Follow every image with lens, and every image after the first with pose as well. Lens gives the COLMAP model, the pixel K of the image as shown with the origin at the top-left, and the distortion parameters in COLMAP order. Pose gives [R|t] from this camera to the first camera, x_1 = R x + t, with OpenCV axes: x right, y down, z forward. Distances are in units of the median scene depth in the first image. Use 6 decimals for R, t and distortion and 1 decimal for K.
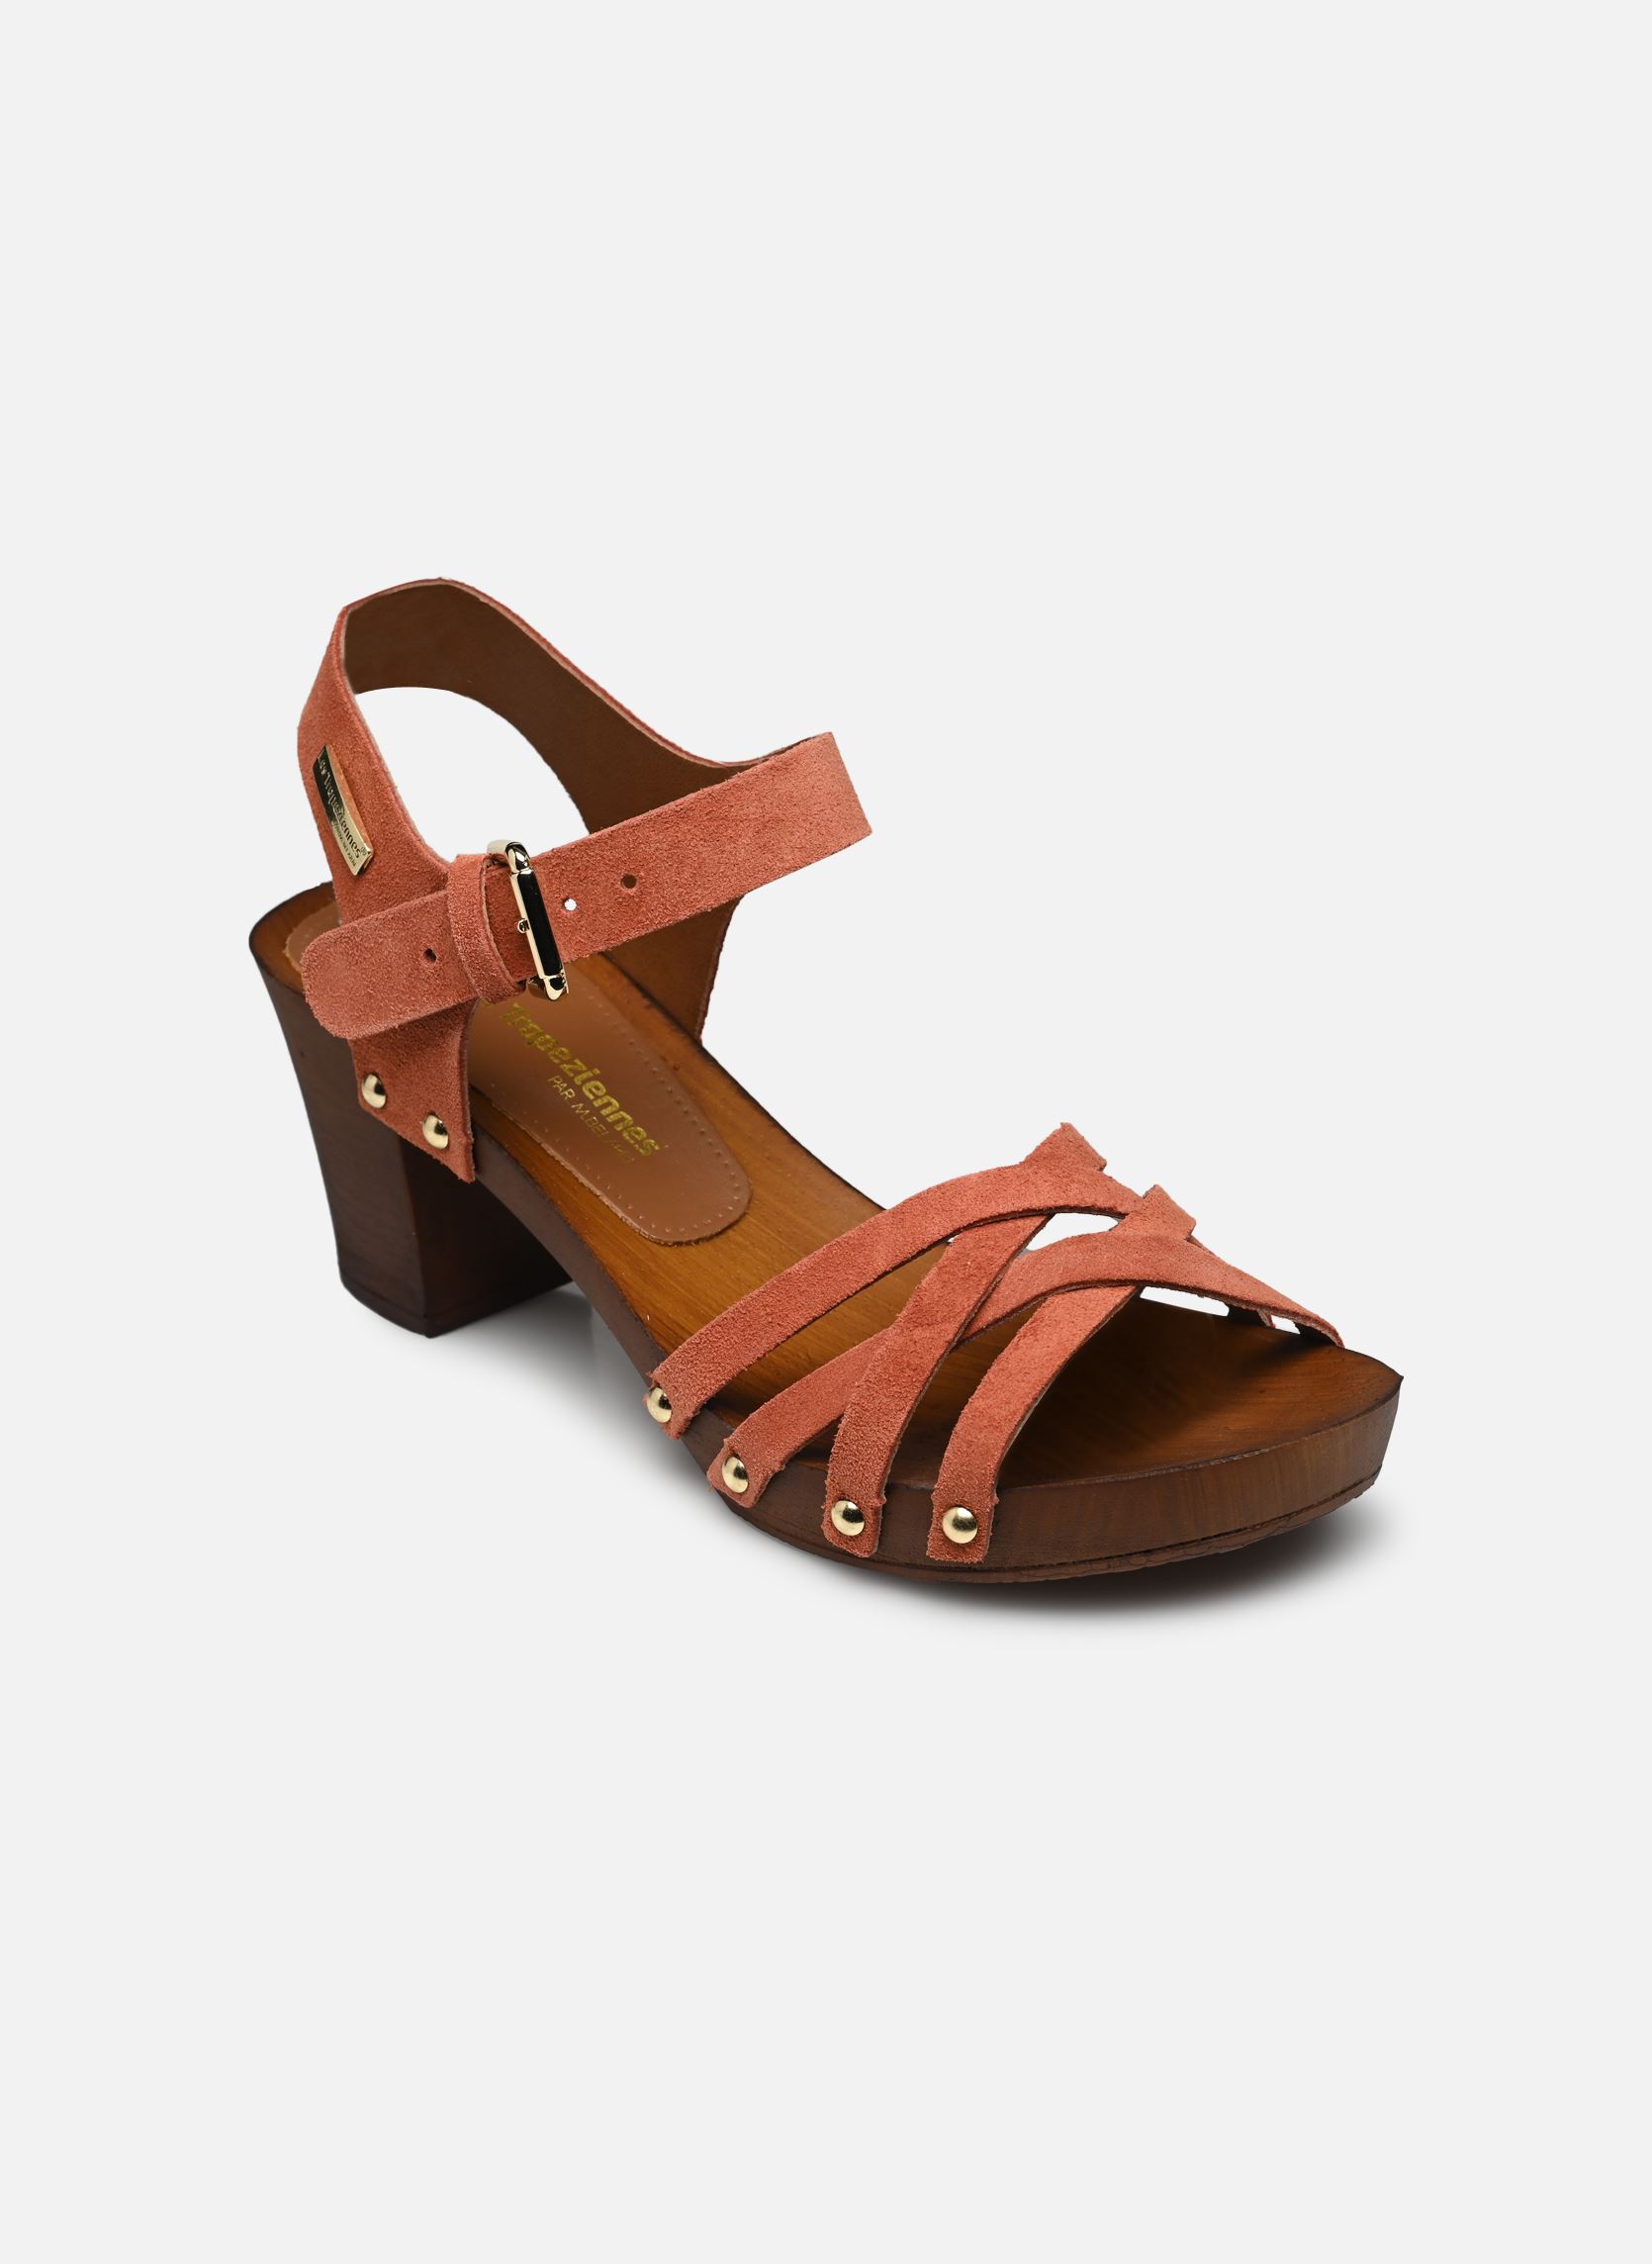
lens RADIAL K [[7033.8, 0, 826.5], [0, 7033.8, 1133.3], [0, 0, 1]] dist [0.125675, 0.000000]
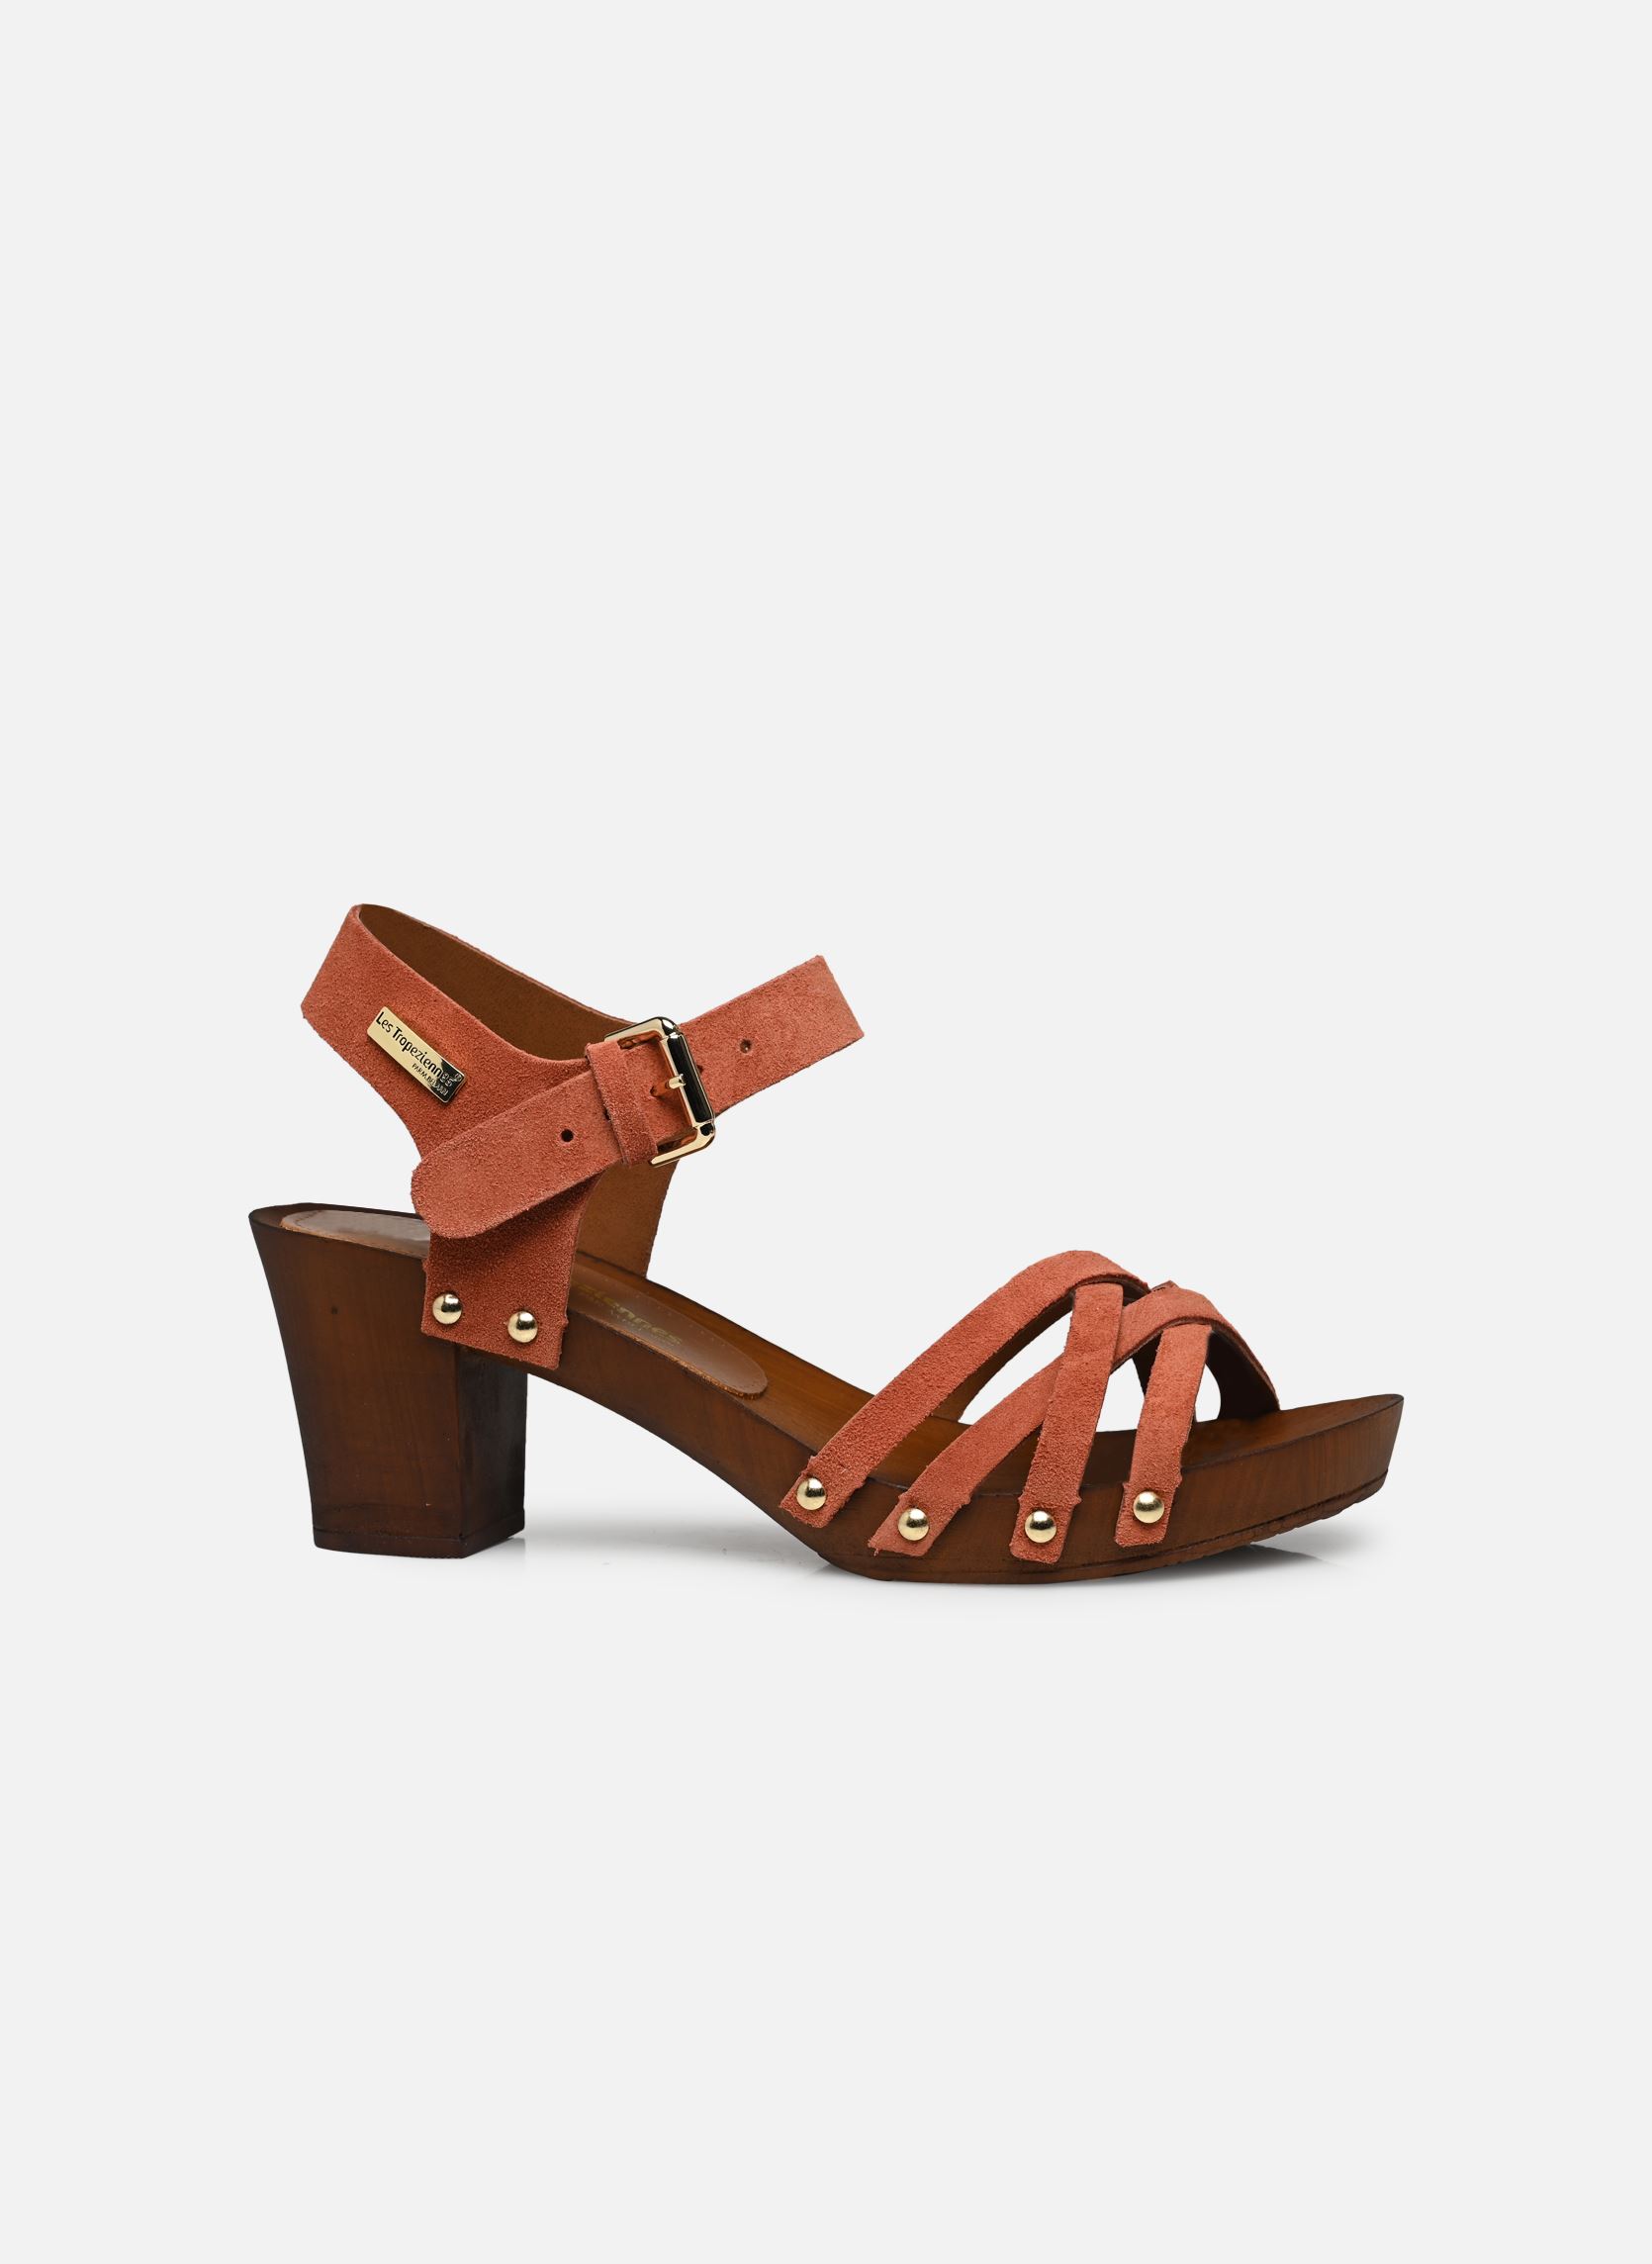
lens RADIAL K [[7033.8, 0, 825.8], [0, 7033.8, 1131.3], [0, 0, 1]] dist [0.125675, 0.000000]
pose [[0.800548, 0.007882, 0.599217, -0.729873], [0.220690, 0.925763, -0.307017, 0.345821], [-0.557153, 0.378023, 0.739378, 0.118264]]
